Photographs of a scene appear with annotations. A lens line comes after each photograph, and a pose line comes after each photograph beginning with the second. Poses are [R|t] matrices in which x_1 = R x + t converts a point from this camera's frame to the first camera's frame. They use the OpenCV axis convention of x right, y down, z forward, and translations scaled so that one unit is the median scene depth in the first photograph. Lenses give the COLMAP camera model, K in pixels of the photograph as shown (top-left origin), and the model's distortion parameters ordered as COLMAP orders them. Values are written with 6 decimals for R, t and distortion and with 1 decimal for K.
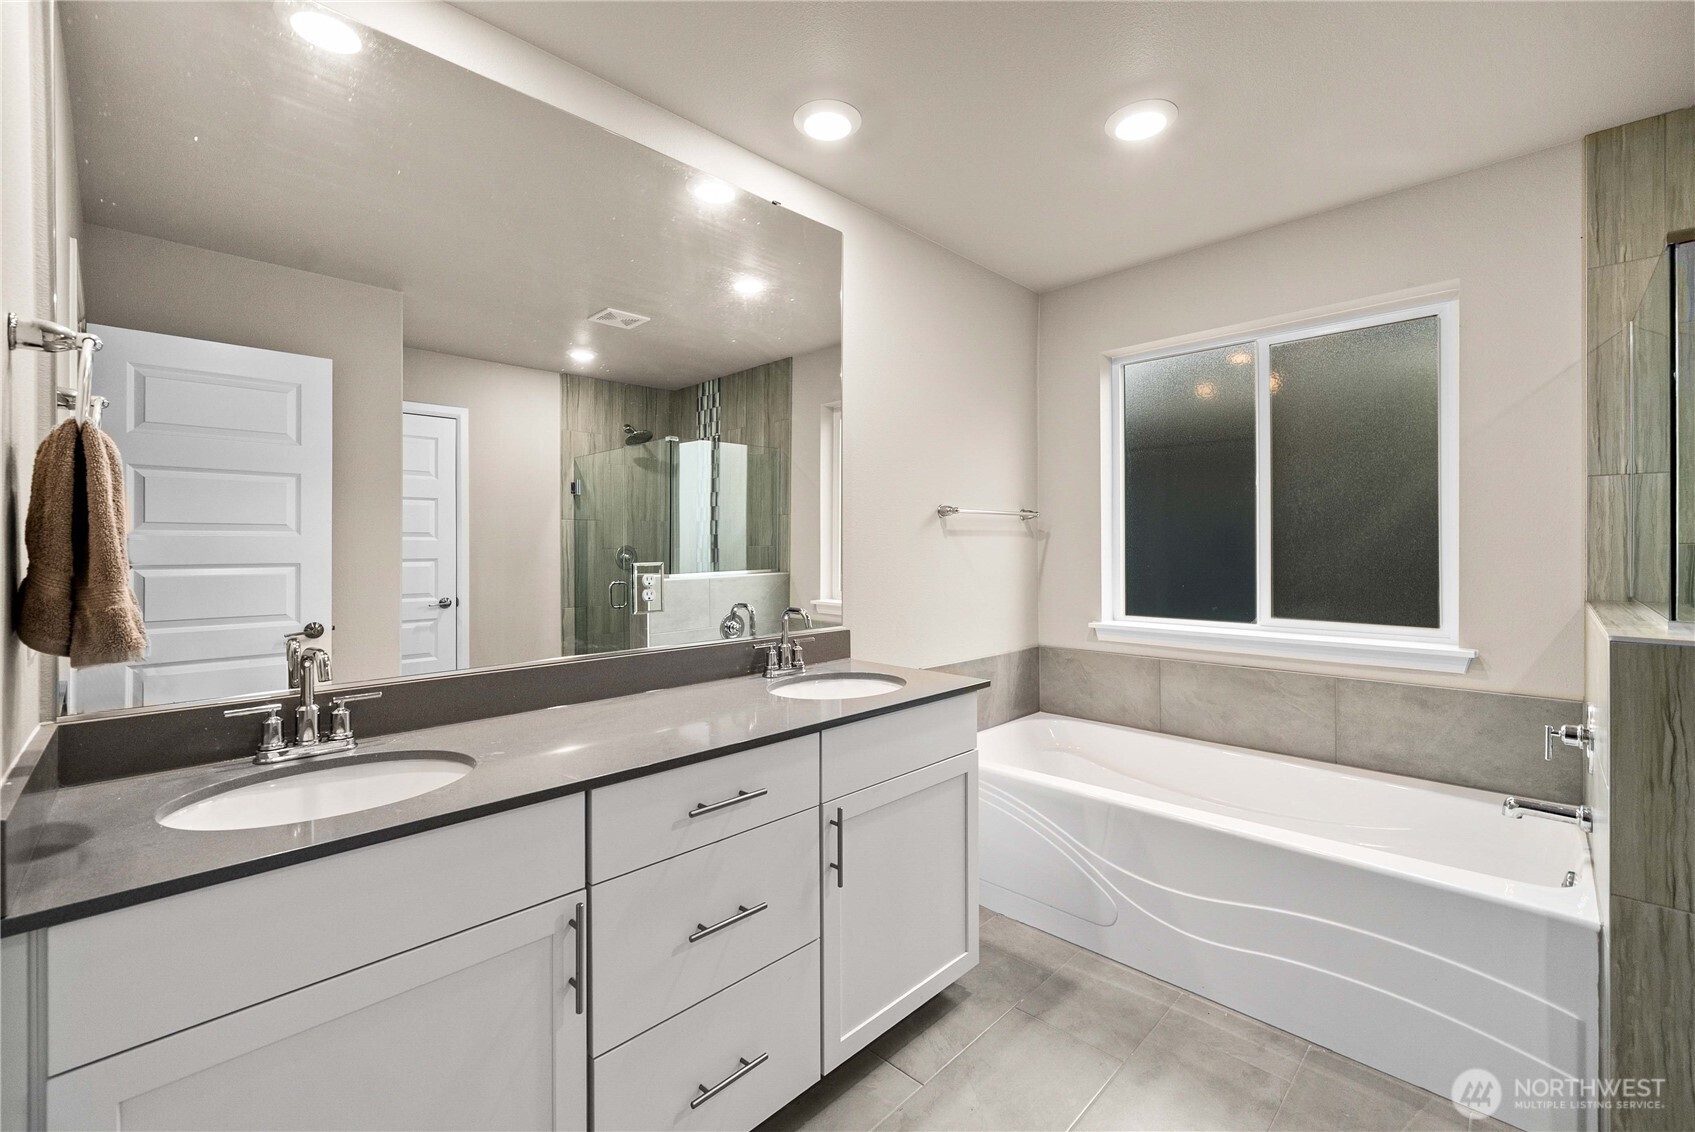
lens RADIAL K [[686.3, 0, 867.3], [0, 686.3, 551.0], [0, 0, 1]] dist [0.000272, -0.000350]
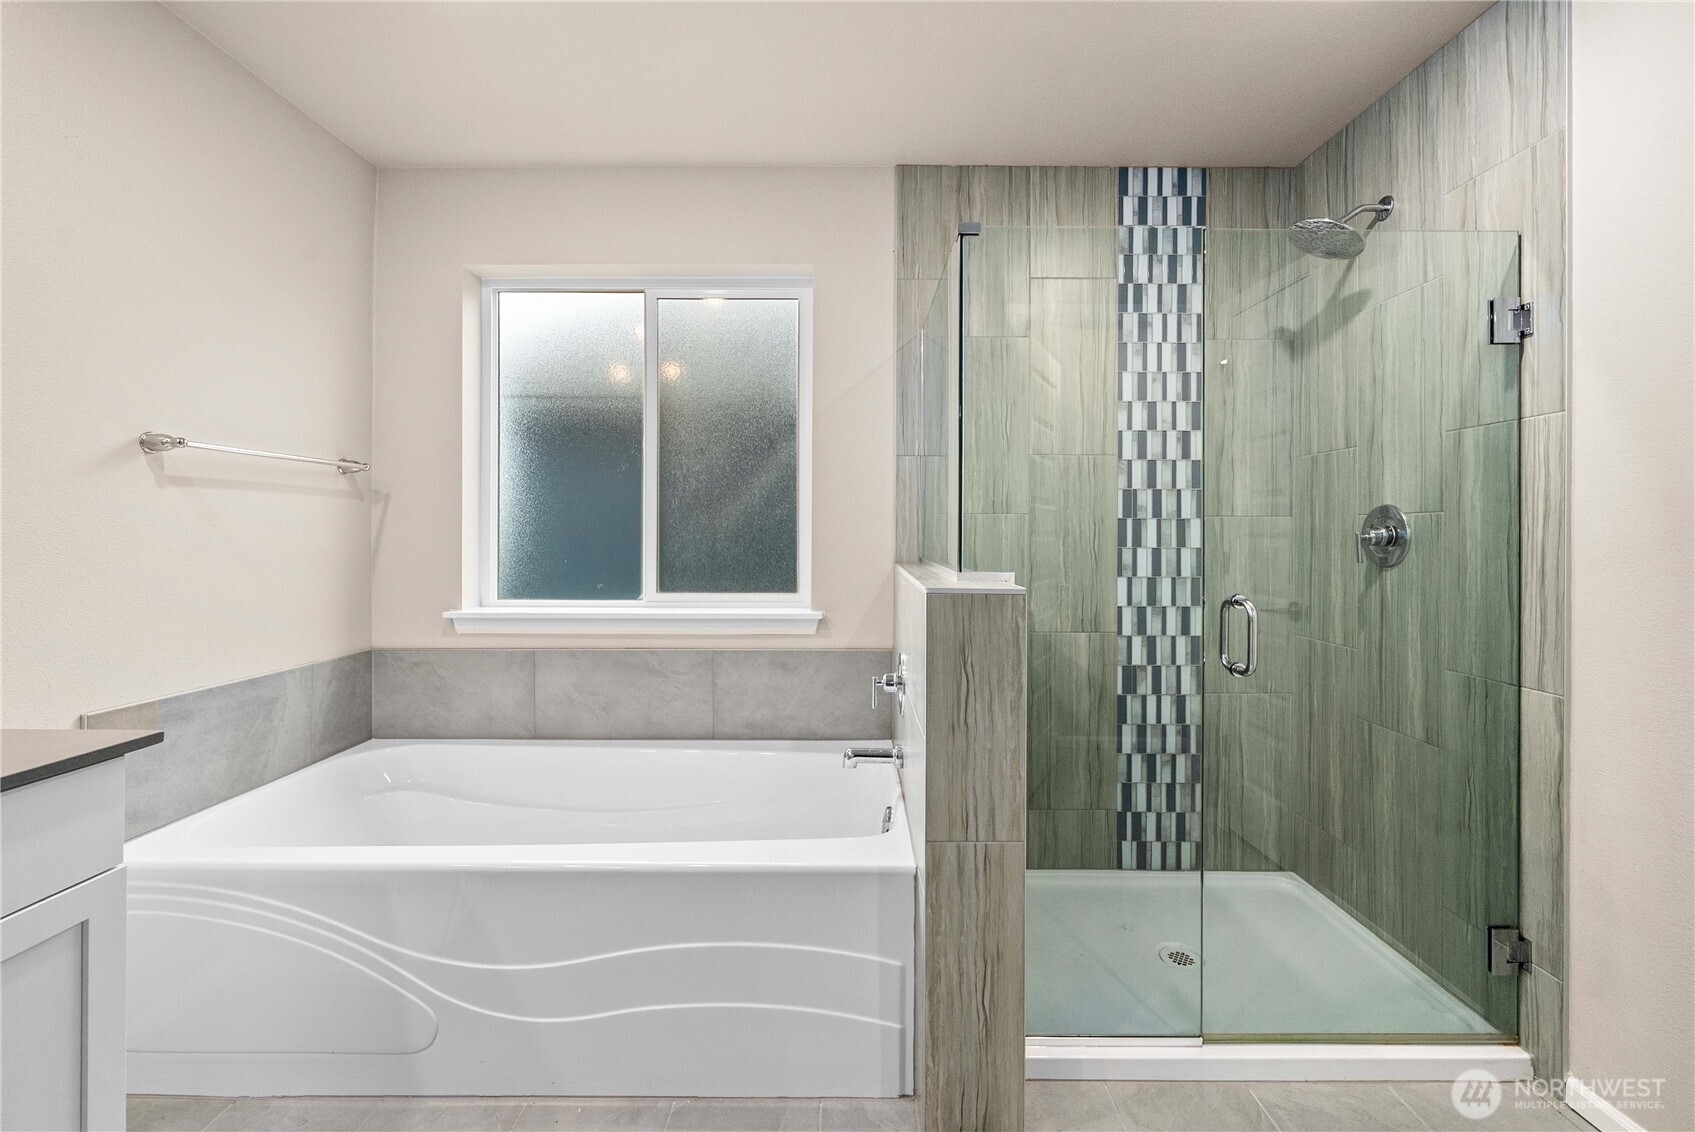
lens RADIAL K [[686.3, 0, 867.3], [0, 686.3, 551.0], [0, 0, 1]] dist [0.000272, -0.000350]
pose [[0.699988, -0.009256, 0.714094, 0.160136], [-0.006867, 0.999783, 0.019691, 0.026871], [-0.714121, -0.018687, 0.699773, 0.190754]]
